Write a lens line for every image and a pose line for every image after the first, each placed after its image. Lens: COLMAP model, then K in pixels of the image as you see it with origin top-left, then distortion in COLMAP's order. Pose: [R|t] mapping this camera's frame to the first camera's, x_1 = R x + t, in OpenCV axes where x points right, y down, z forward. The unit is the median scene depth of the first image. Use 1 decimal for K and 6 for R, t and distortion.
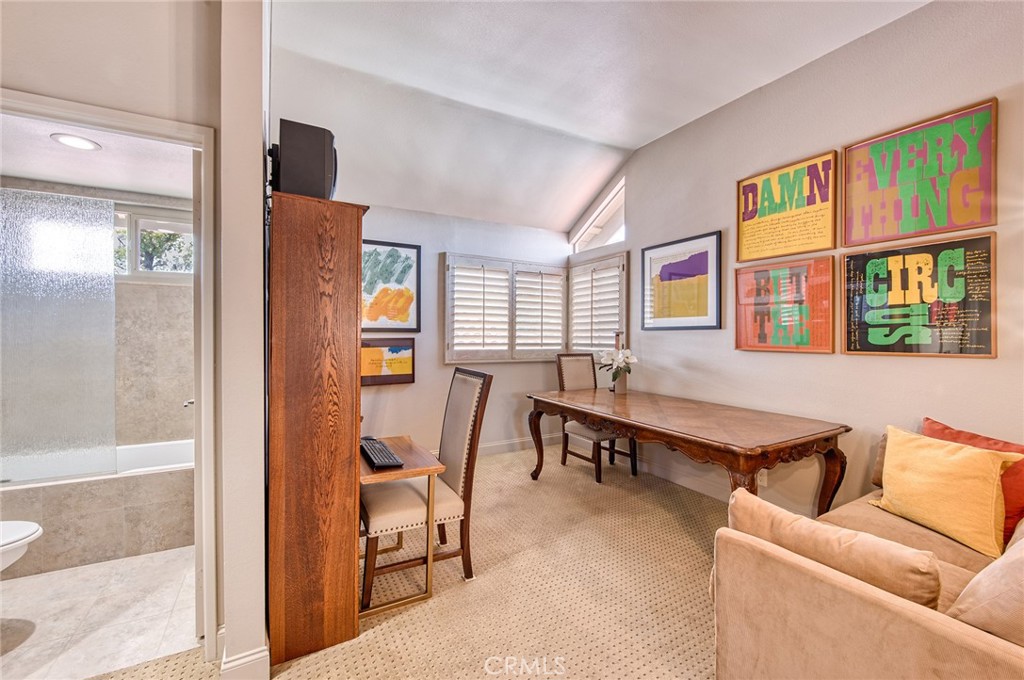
lens RADIAL K [[405.6, 0, 498.9], [0, 405.6, 340.7], [0, 0, 1]] dist [-0.001045, -0.000487]
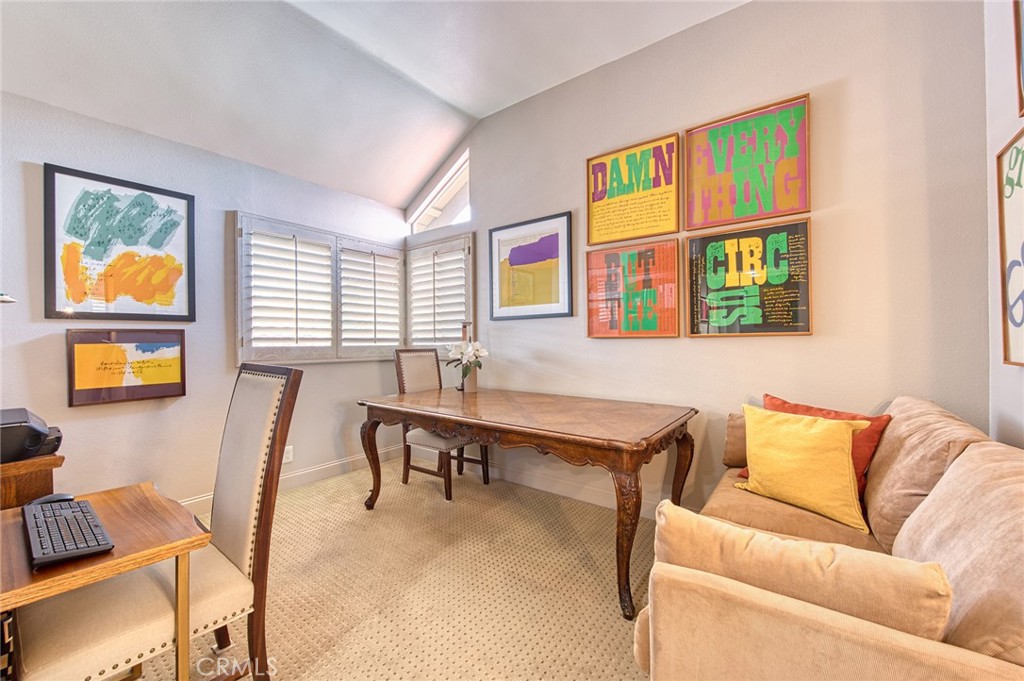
lens RADIAL K [[409.4, 0, 488.4], [0, 409.4, 339.1], [0, 0, 1]] dist [0.001659, -0.007080]
pose [[0.926979, -0.013388, 0.374875, 0.010312], [0.020093, 0.999700, -0.013981, 0.036904], [-0.374575, 0.020492, 0.926970, 0.215954]]
